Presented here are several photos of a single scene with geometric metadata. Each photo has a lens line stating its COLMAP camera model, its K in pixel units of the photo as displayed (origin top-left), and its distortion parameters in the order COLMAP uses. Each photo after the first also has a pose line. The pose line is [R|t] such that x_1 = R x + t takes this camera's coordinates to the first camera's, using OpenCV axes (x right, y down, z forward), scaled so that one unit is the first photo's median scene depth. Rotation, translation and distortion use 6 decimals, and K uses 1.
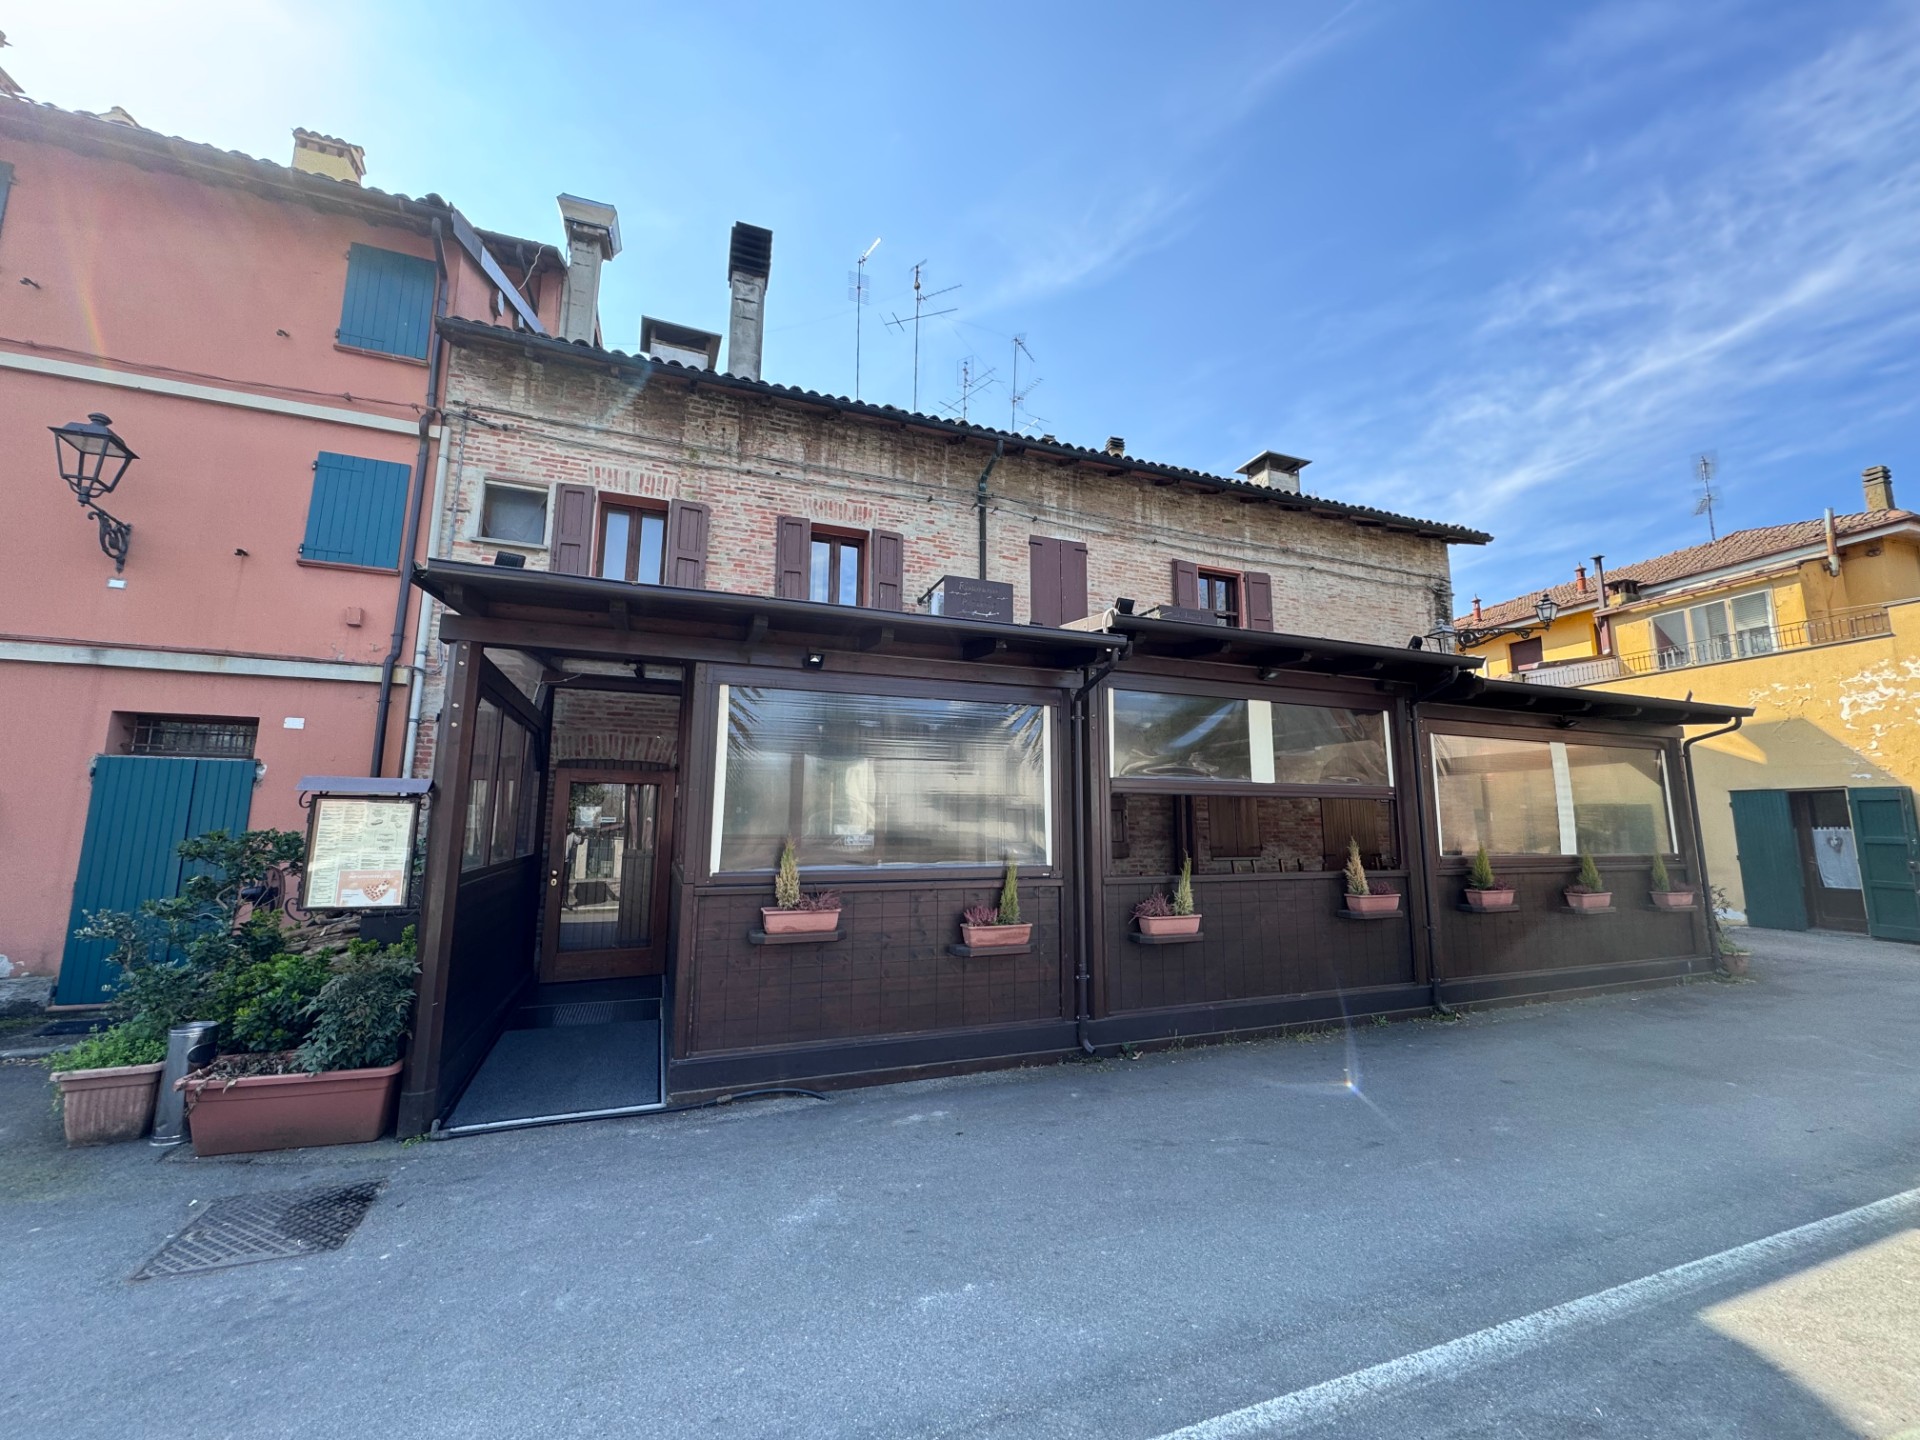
lens RADIAL K [[767.8, 0, 954.0], [0, 767.8, 714.6], [0, 0, 1]] dist [-0.005359, 0.000911]
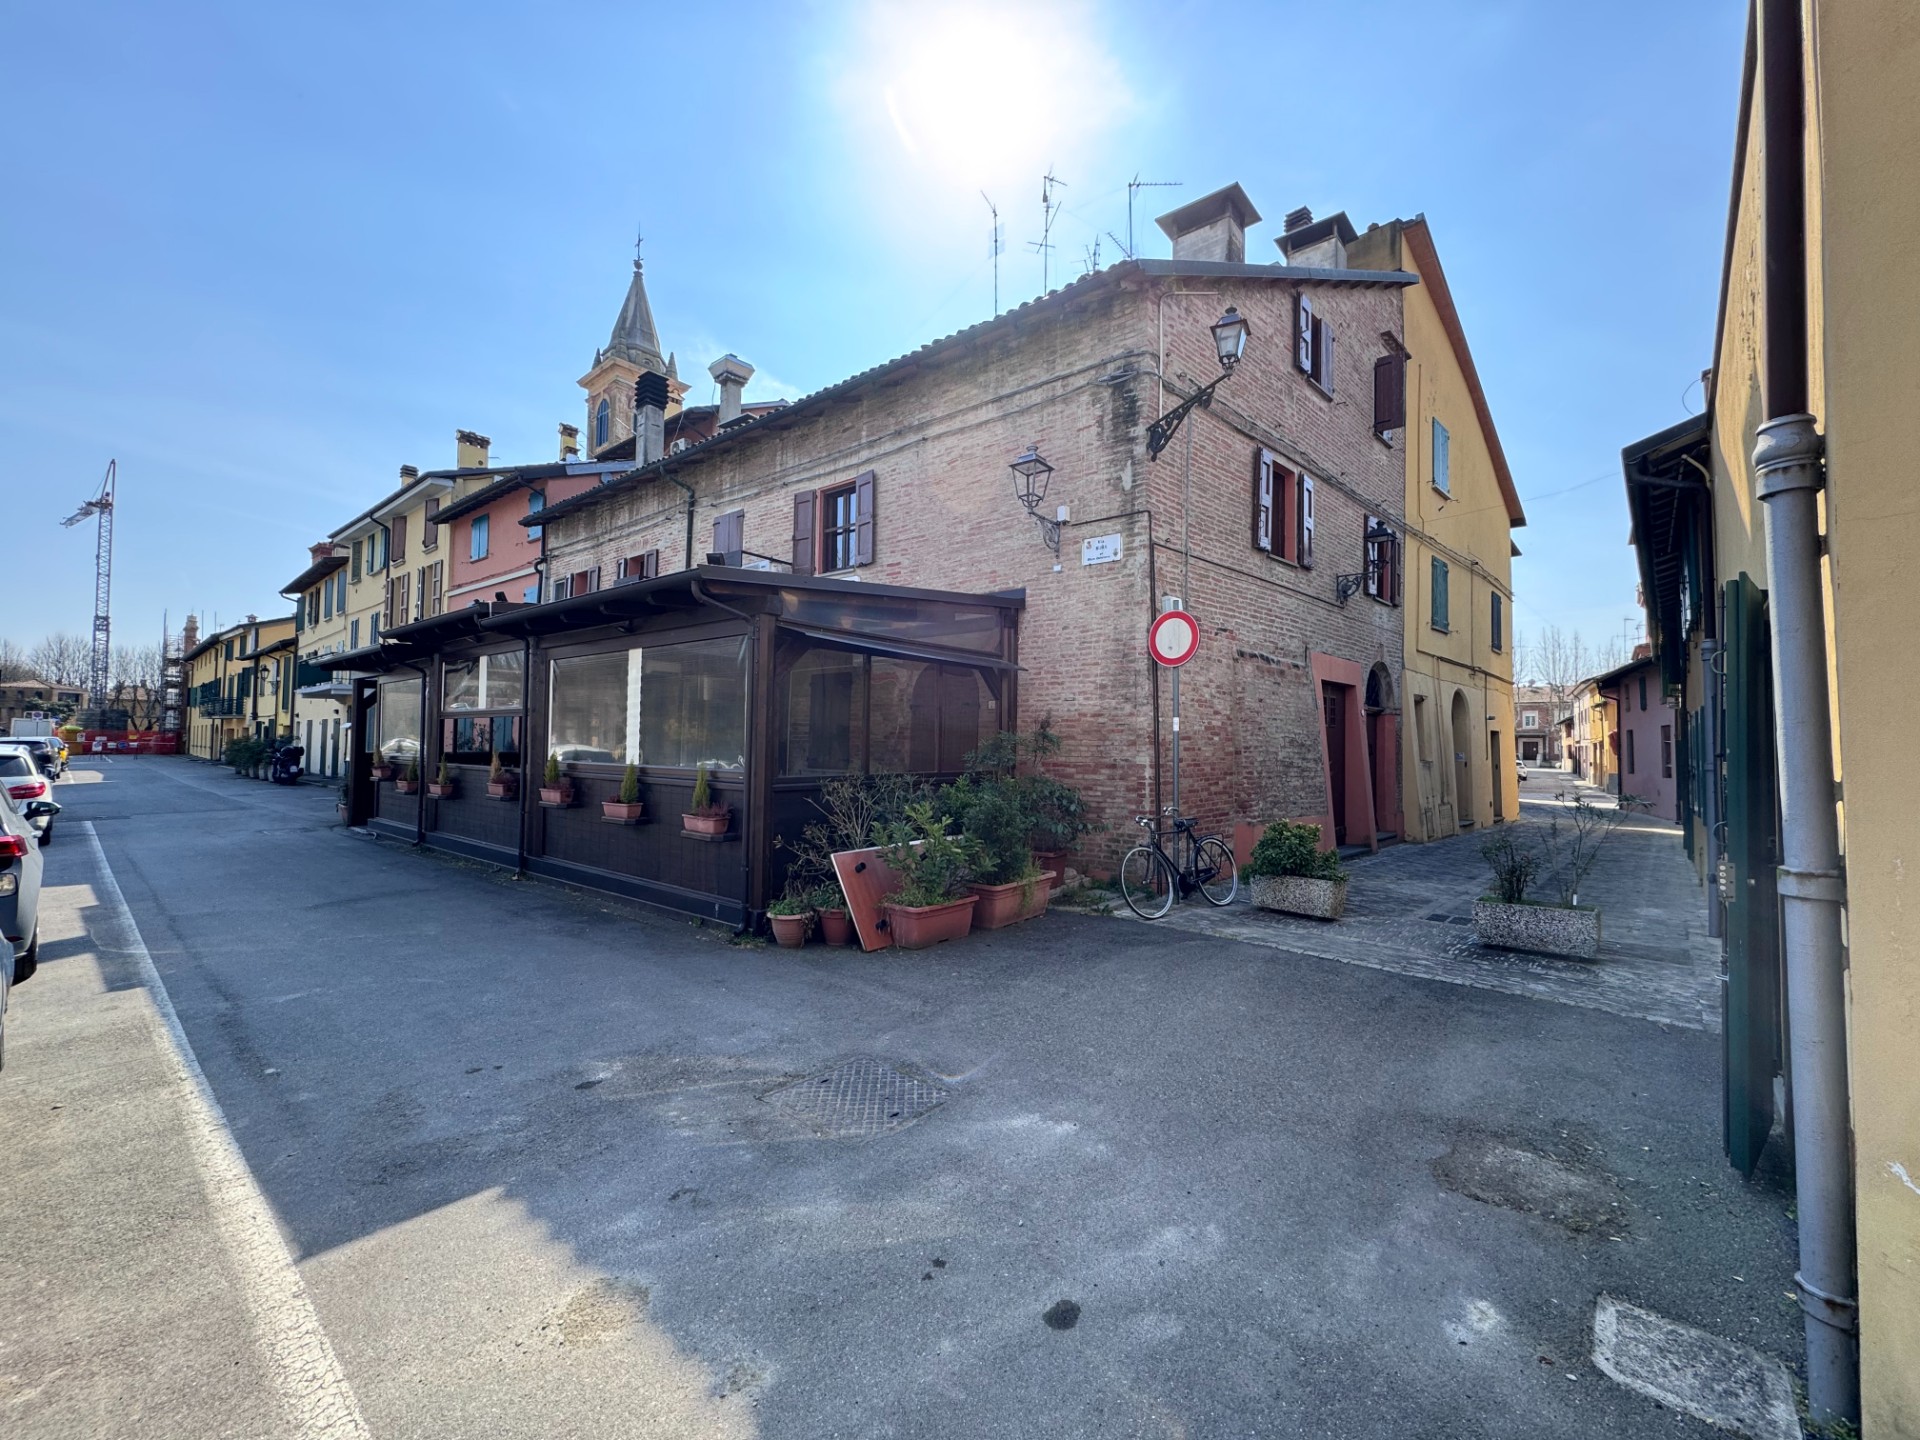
lens RADIAL K [[767.8, 0, 955.8], [0, 767.8, 716.2], [0, 0, 1]] dist [-0.005359, 0.000911]
pose [[0.487084, -0.028034, -0.872905, 1.559286], [0.119620, 0.992207, 0.034883, 0.113599], [0.865124, -0.121408, 0.486642, 0.741193]]
